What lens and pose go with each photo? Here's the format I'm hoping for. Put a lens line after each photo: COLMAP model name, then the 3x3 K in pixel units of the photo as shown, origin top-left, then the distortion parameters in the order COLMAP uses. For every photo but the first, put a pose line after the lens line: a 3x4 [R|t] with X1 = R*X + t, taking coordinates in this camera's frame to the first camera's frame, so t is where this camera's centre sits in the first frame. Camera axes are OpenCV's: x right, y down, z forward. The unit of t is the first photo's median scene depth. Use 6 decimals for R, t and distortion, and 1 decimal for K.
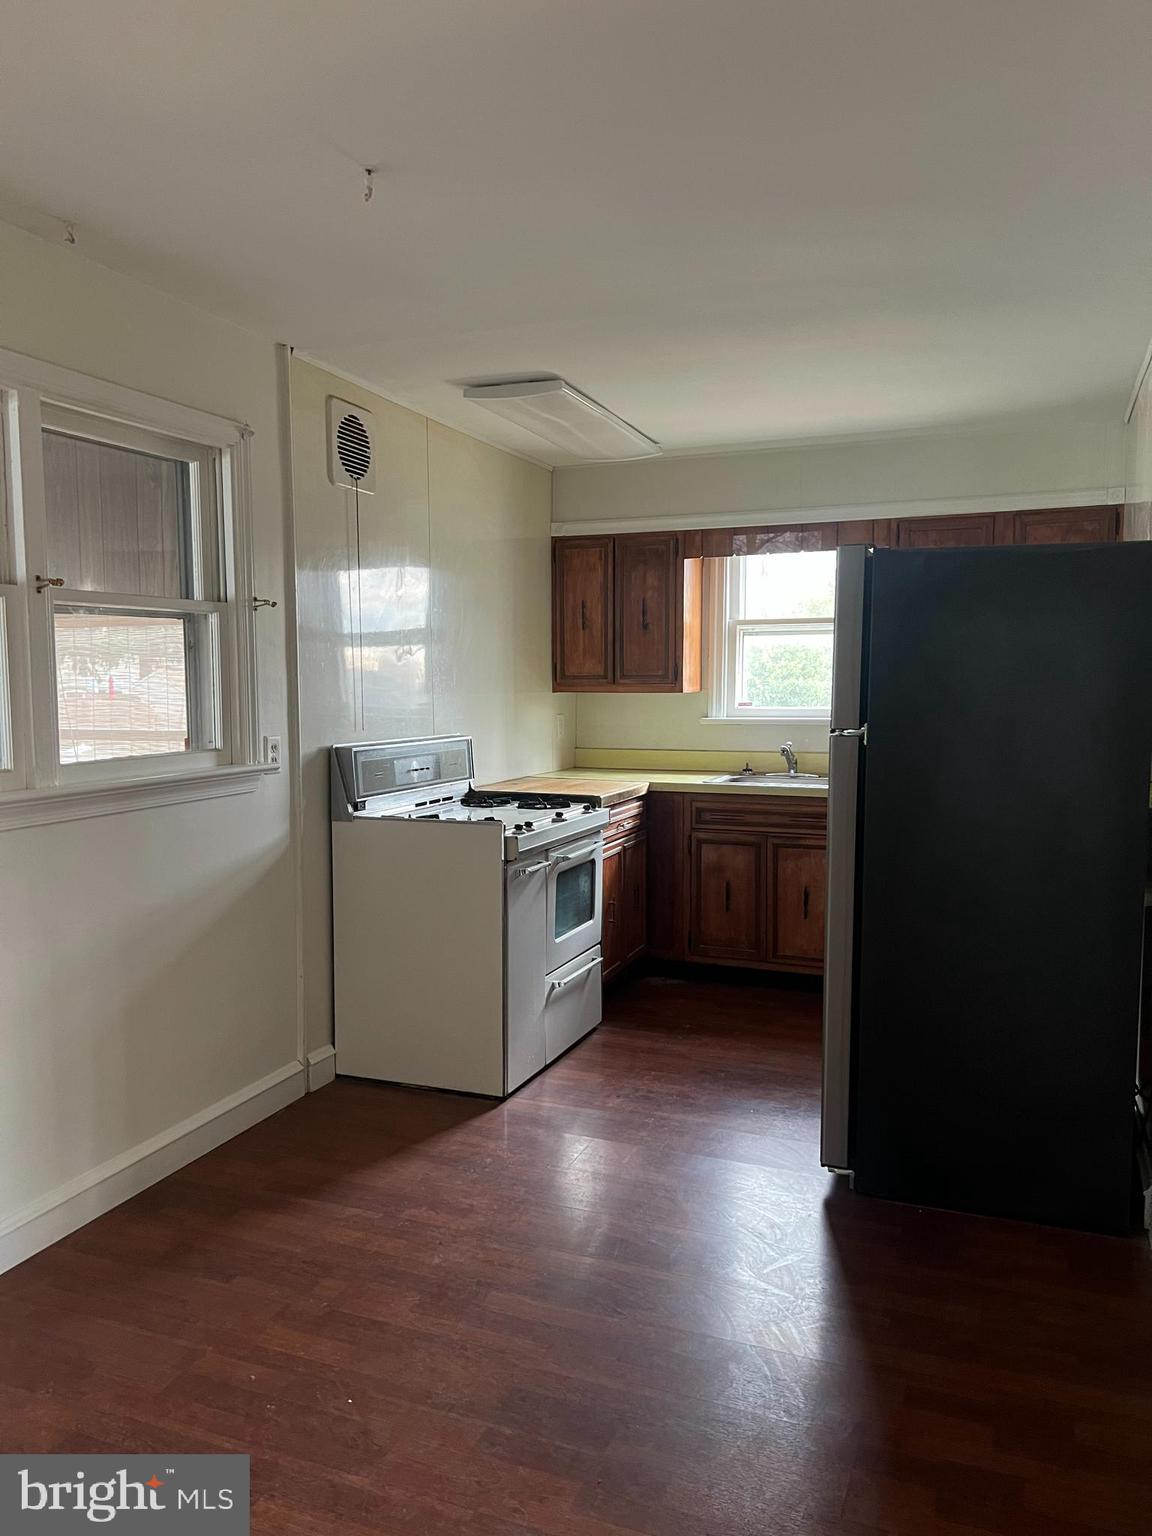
lens RADIAL K [[1158.8, 0, 576.0], [0, 1158.8, 768.0], [0, 0, 1]] dist [-0.001573, -0.005963]
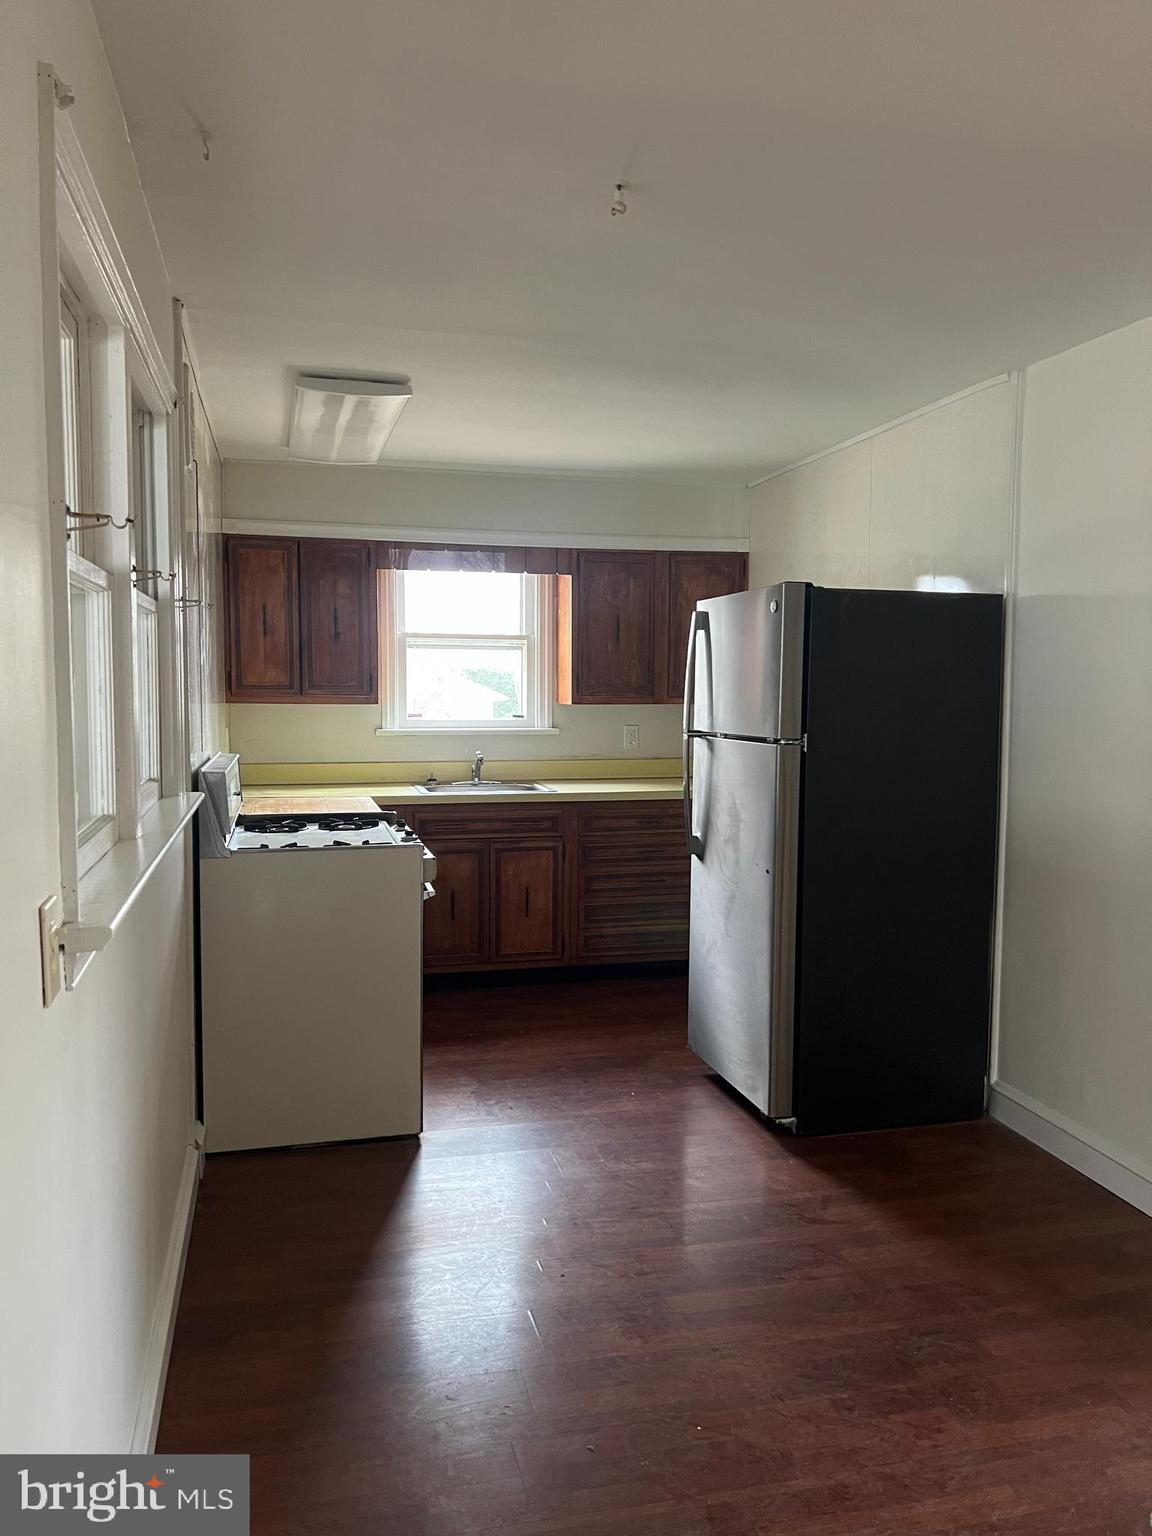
lens RADIAL K [[1156.6, 0, 597.0], [0, 1156.6, 753.8], [0, 0, 1]] dist [0.081141, -0.078589]
pose [[0.800121, -0.025192, 0.599310, -0.354464], [0.035035, 0.999375, -0.004765, -0.011457], [-0.598815, 0.024809, 0.800503, 0.096530]]
